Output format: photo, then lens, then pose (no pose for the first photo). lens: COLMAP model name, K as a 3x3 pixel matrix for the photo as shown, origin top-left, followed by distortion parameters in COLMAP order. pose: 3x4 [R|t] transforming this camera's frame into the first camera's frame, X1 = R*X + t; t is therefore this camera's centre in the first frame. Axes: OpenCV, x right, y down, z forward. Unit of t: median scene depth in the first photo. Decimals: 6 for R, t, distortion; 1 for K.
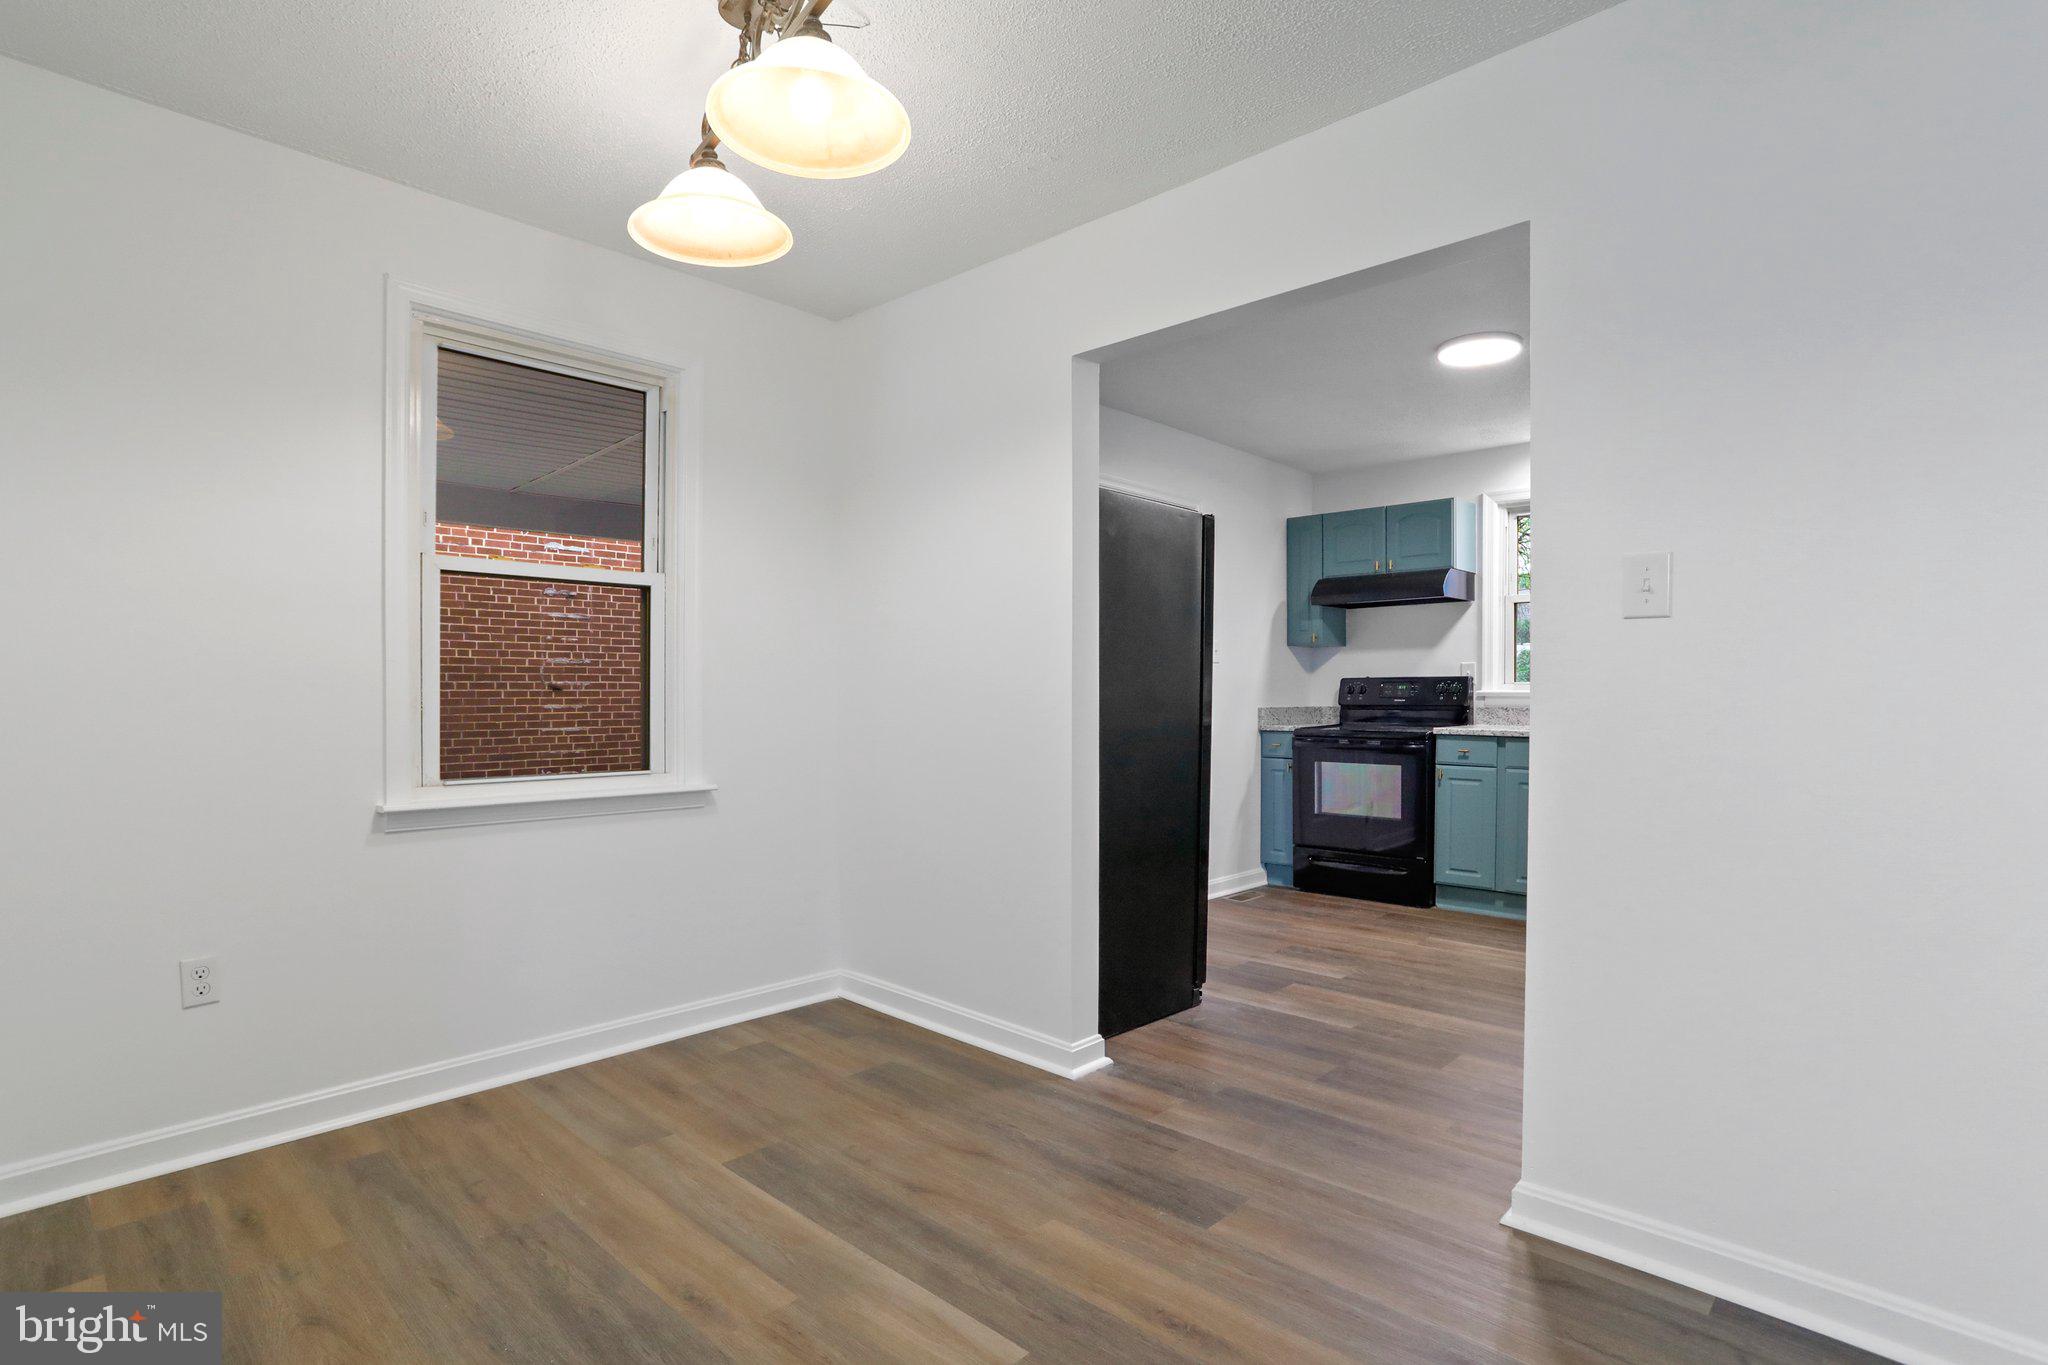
lens RADIAL K [[1017.4, 0, 1007.6], [0, 1017.4, 713.6], [0, 0, 1]] dist [-0.062591, 0.032333]
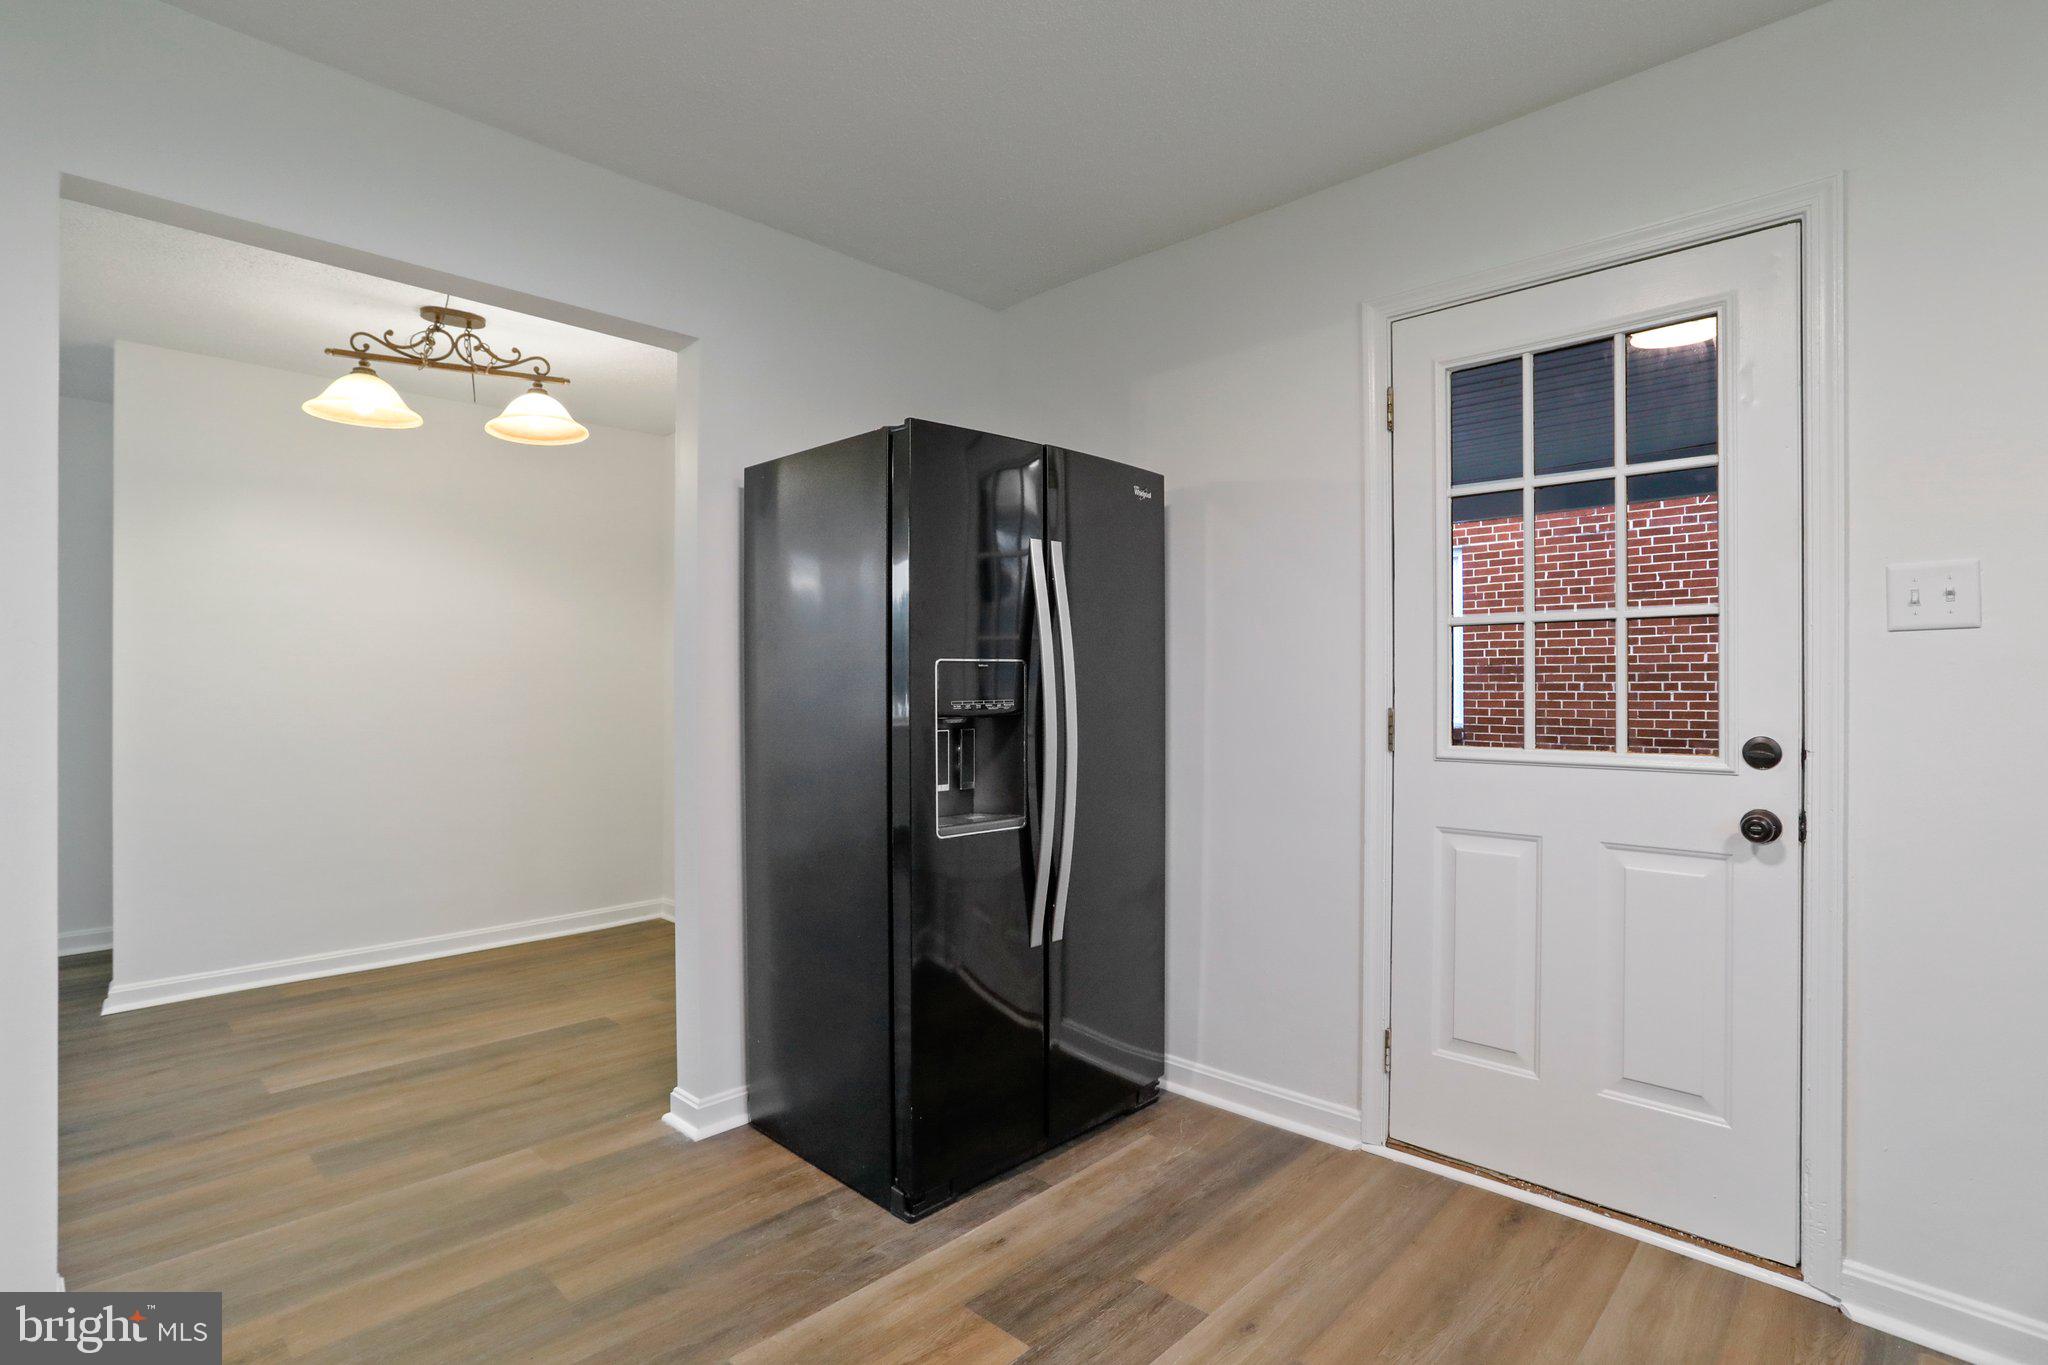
lens RADIAL K [[1008.4, 0, 1010.3], [0, 1008.4, 676.3], [0, 0, 1]] dist [-0.067952, 0.038667]
pose [[-0.005392, -0.011331, -0.999921, 0.799003], [-0.020099, 0.999735, -0.011220, -0.037947], [0.999783, 0.020037, -0.005618, 1.064574]]
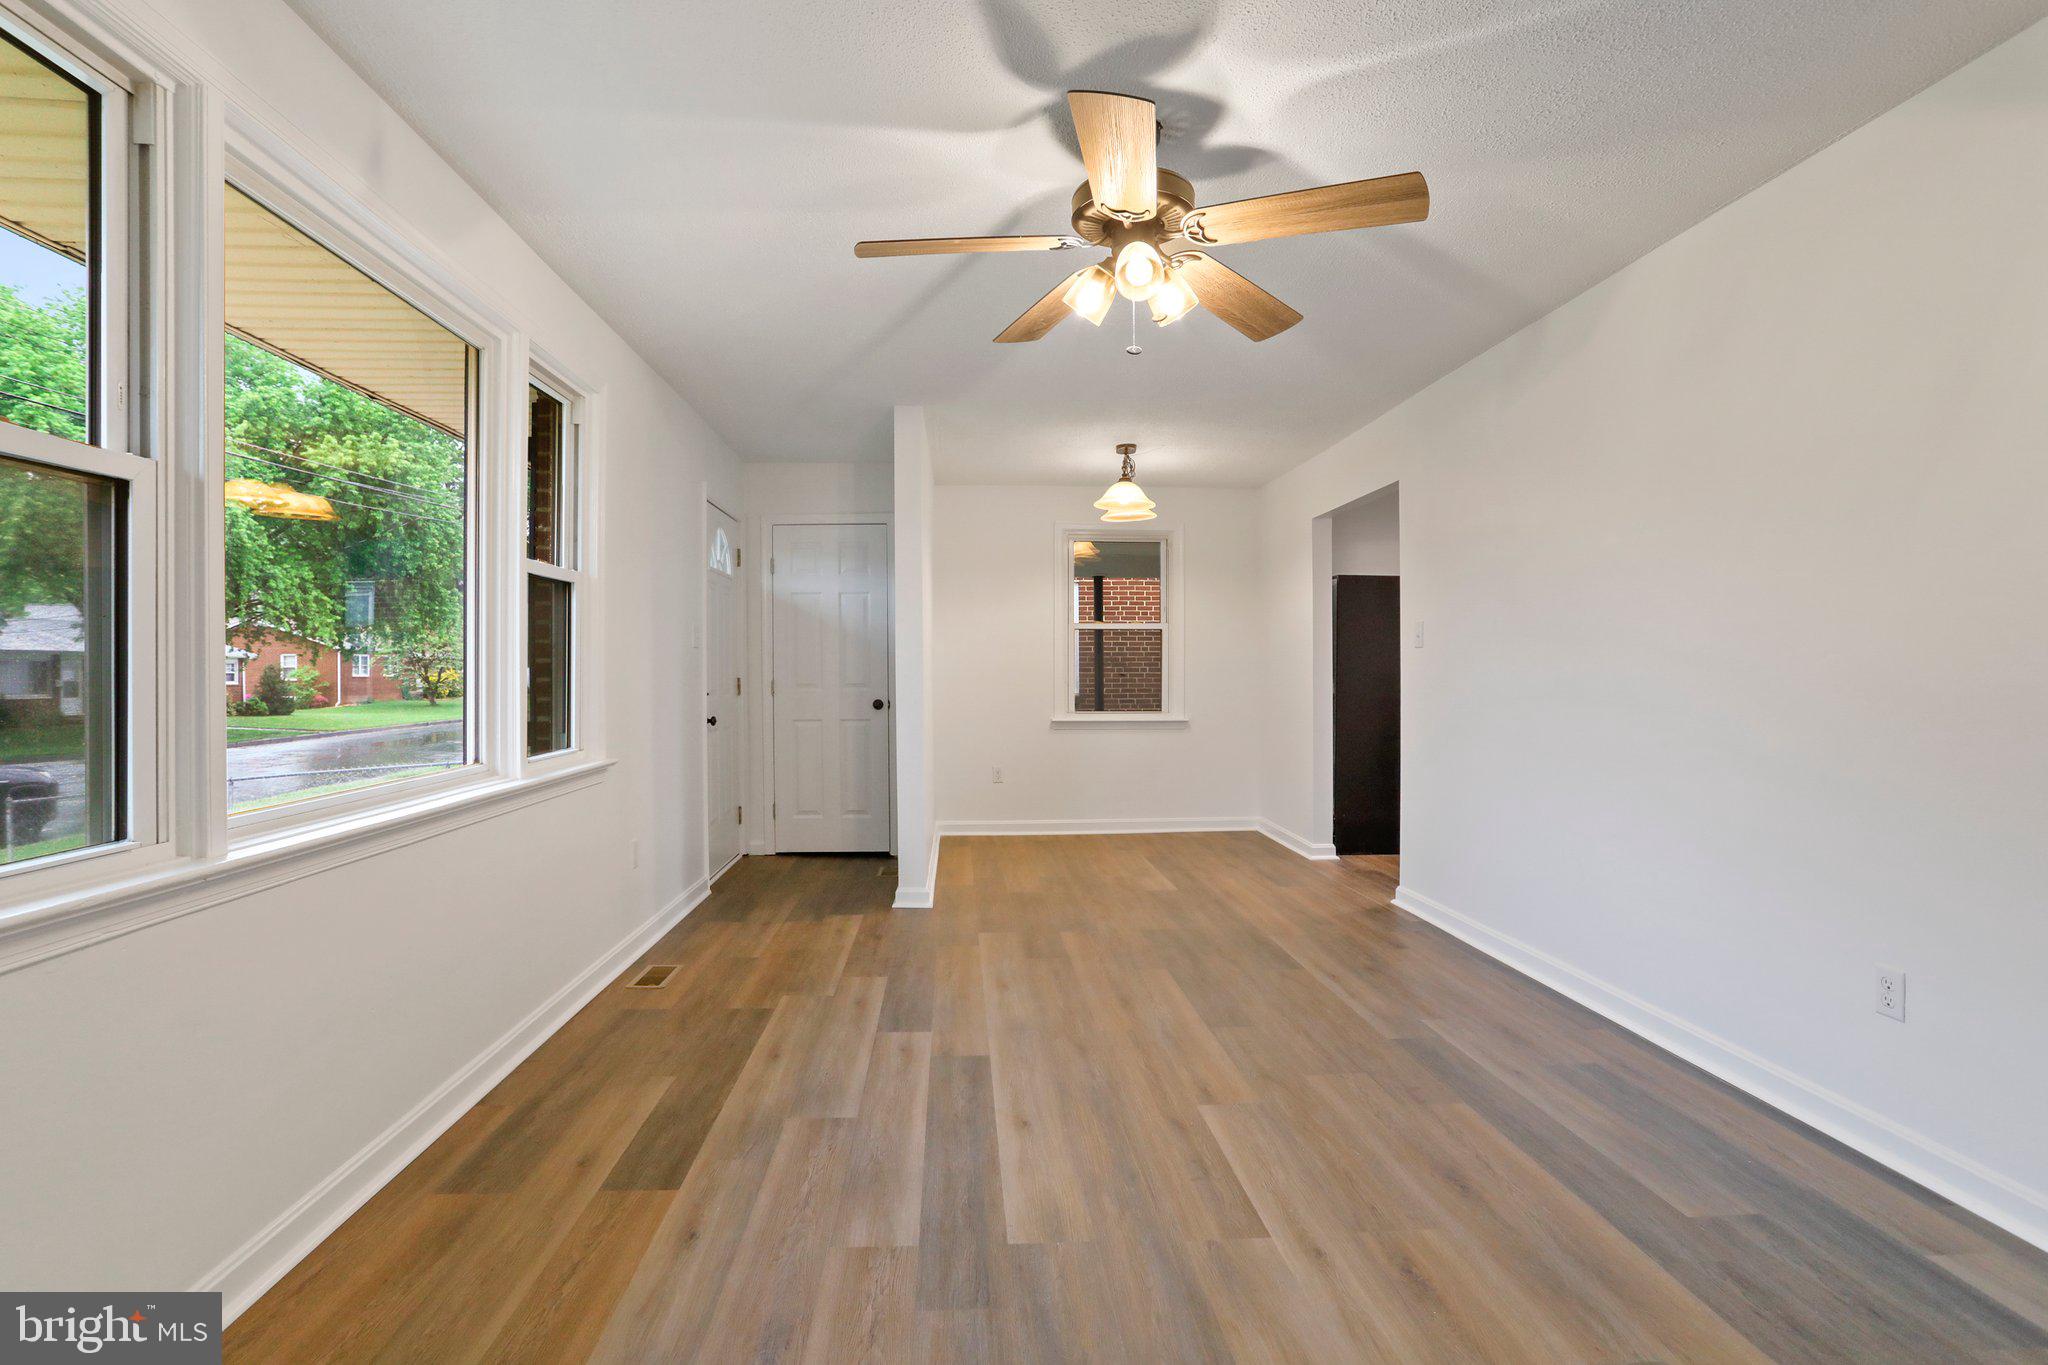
lens RADIAL K [[1008.4, 0, 1010.3], [0, 1008.4, 676.3], [0, 0, 1]] dist [-0.067952, 0.038667]
pose [[0.730675, -0.000505, -0.682725, 0.833781], [-0.011049, 0.999860, -0.012565, 0.009618], [0.682636, 0.016724, 0.730567, -0.777901]]
